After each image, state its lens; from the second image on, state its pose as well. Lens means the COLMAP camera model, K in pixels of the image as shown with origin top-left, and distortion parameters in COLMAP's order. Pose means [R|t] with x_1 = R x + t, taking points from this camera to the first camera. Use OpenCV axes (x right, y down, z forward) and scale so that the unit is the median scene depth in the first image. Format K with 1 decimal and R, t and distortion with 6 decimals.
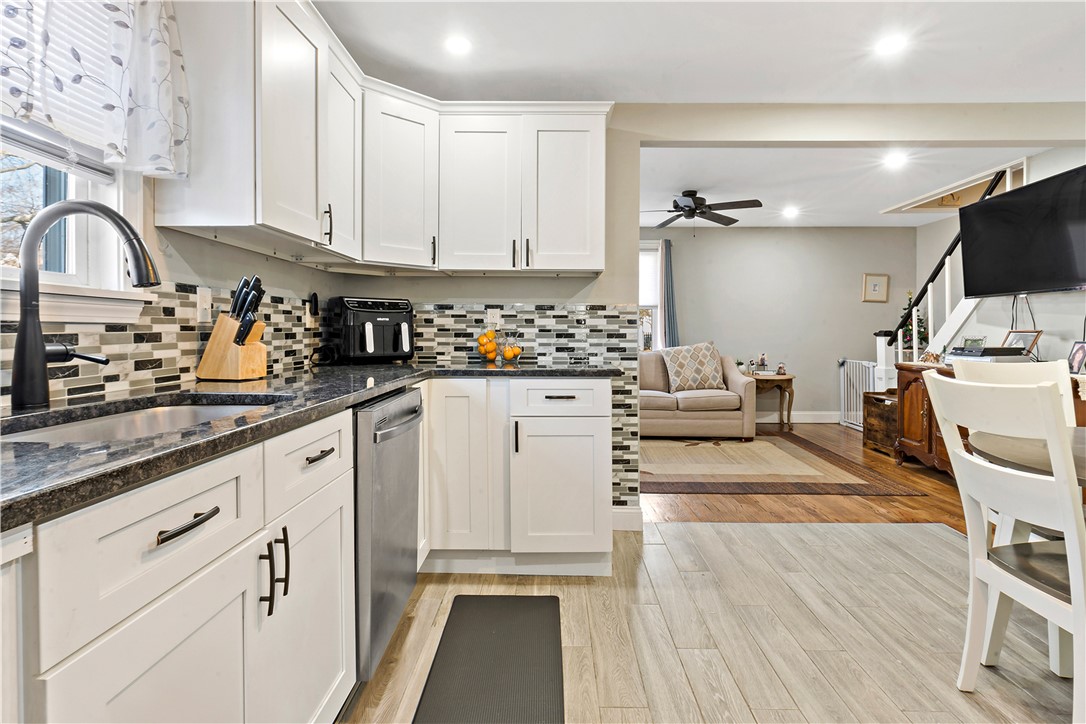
lens RADIAL K [[582.6, 0, 552.7], [0, 582.6, 338.8], [0, 0, 1]] dist [0.001499, 0.003228]
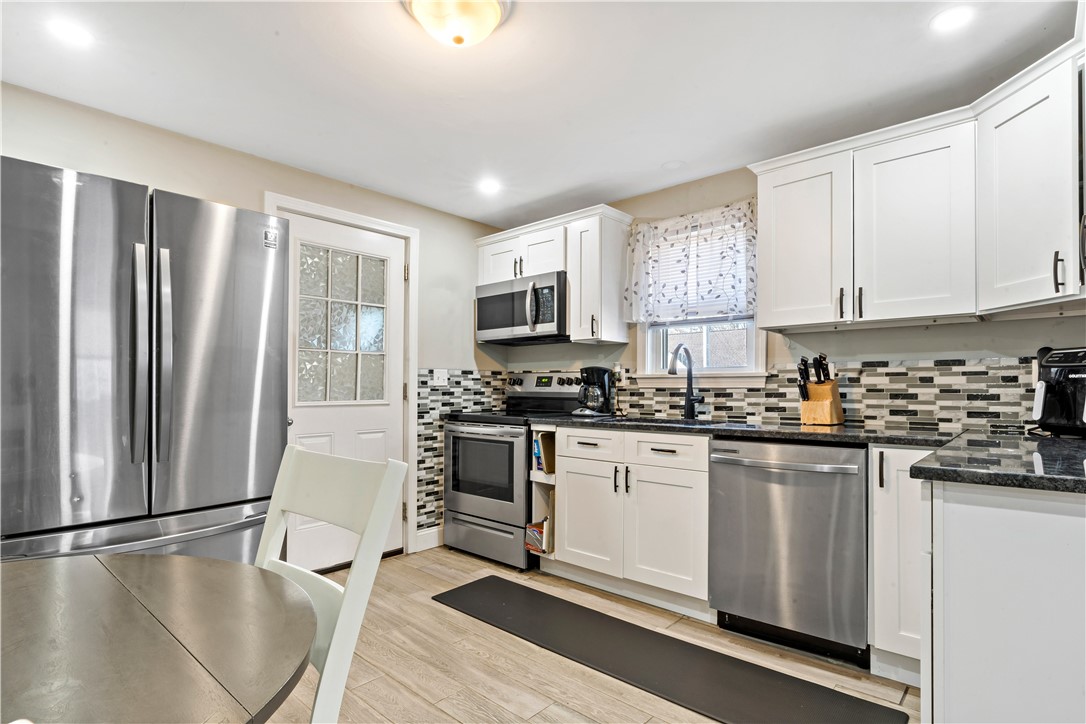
lens RADIAL K [[547.0, 0, 575.8], [0, 547.0, 380.1], [0, 0, 1]] dist [-0.003185, 0.001083]
pose [[-0.643354, -0.019231, -0.765327, 0.548147], [-0.011484, 0.999814, -0.015470, -0.008693], [0.765483, -0.001163, -0.643456, 0.843713]]
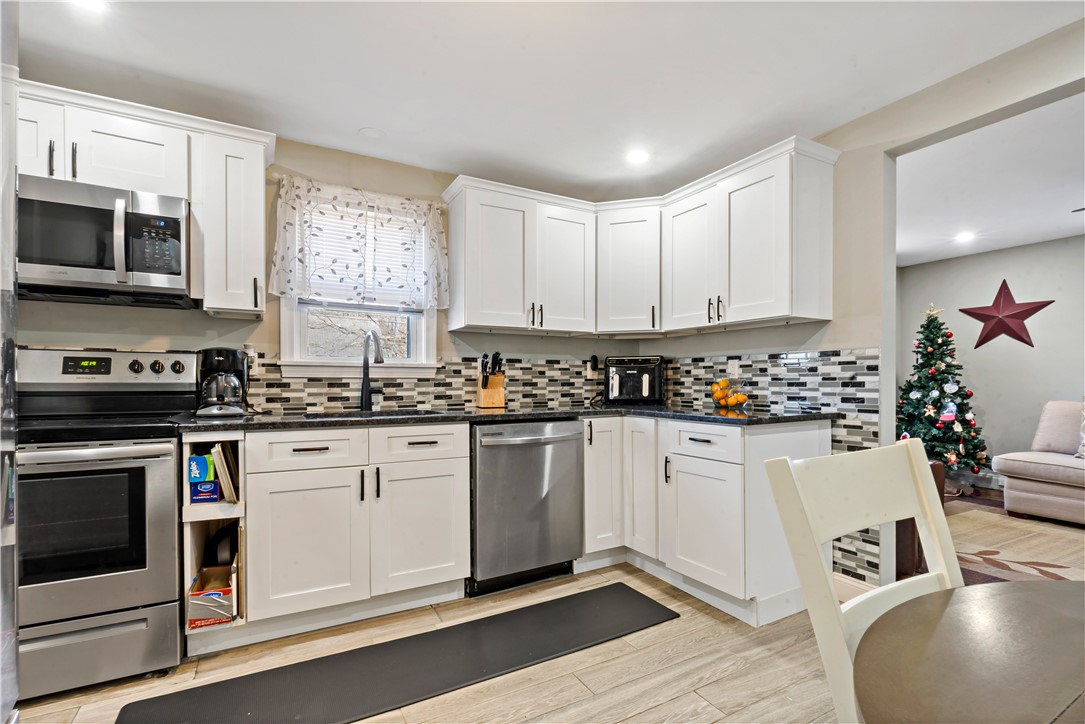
lens RADIAL K [[499.2, 0, 530.6], [0, 499.2, 384.4], [0, 0, 1]] dist [0.008190, 0.000631]
pose [[0.483792, 0.002626, -0.875179, 0.537117], [-0.005831, 0.999983, -0.000223, -0.002436], [0.875163, 0.005211, 0.483799, 0.206611]]
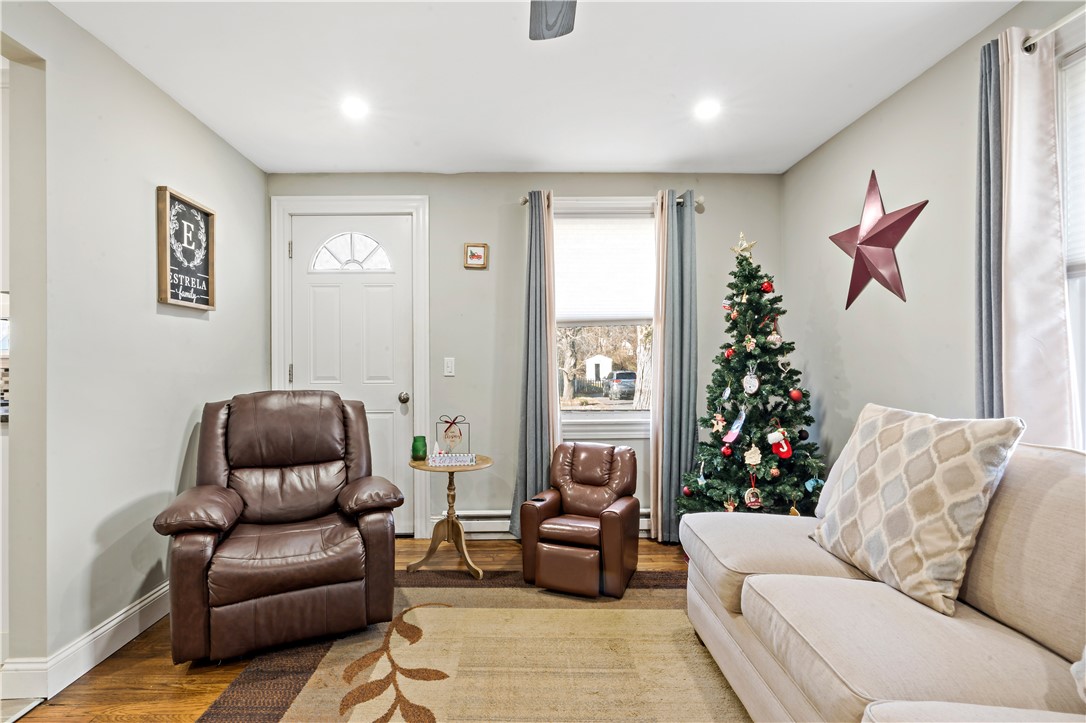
lens RADIAL K [[547.0, 0, 529.0], [0, 547.0, 357.1], [0, 0, 1]] dist [-0.003185, 0.001083]
pose [[0.020905, -0.020945, -0.999562, 0.715386], [-0.010785, 0.999718, -0.021173, -0.019304], [0.999723, 0.011223, 0.020674, 1.595828]]
